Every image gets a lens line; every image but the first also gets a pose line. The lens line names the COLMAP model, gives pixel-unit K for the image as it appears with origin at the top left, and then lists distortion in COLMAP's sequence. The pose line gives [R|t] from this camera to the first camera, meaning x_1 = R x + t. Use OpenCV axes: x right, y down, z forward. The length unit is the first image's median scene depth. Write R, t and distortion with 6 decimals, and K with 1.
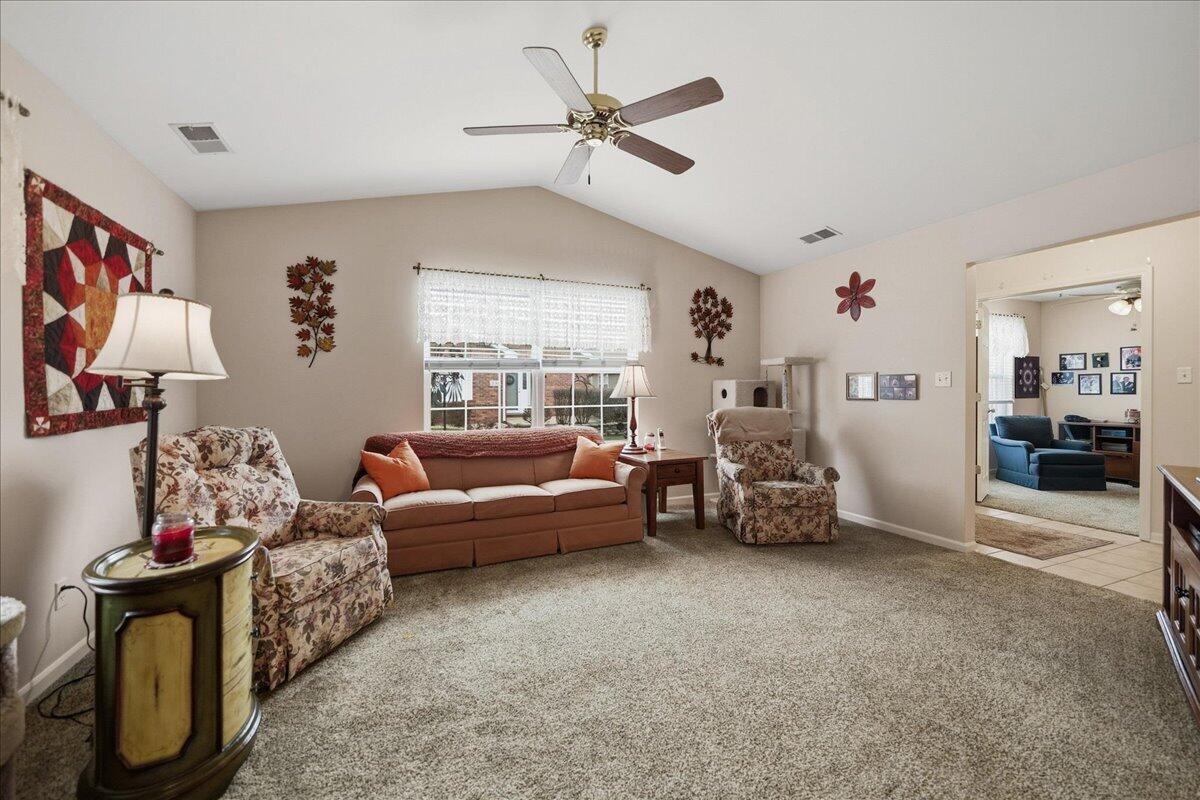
lens RADIAL K [[483.5, 0, 598.1], [0, 483.5, 387.4], [0, 0, 1]] dist [-0.000112, -0.000099]
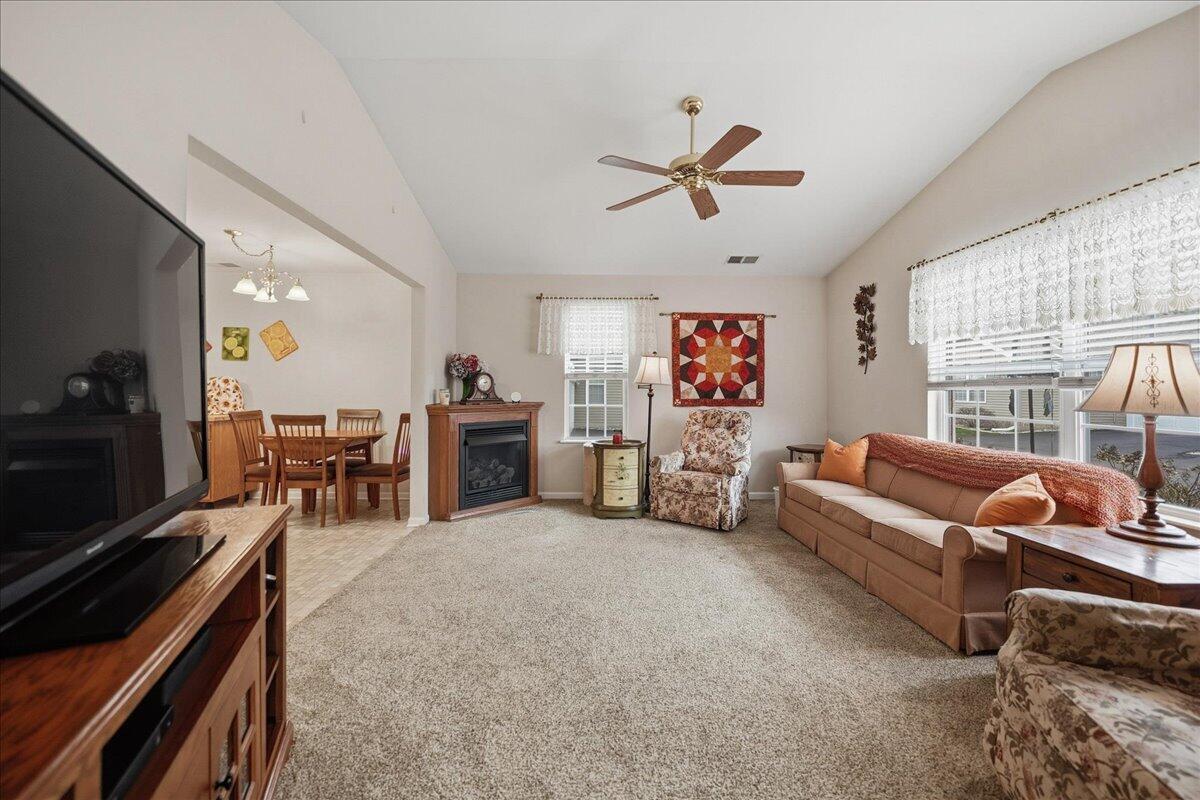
lens RADIAL K [[454.3, 0, 600.0], [0, 454.3, 400.0], [0, 0, 1]] dist [-0.000482, -0.000021]
pose [[-0.352378, 0.026168, -0.935492, 0.881397], [-0.003940, 0.999559, 0.029445, -0.006421], [0.935849, 0.014061, -0.352119, 0.909425]]
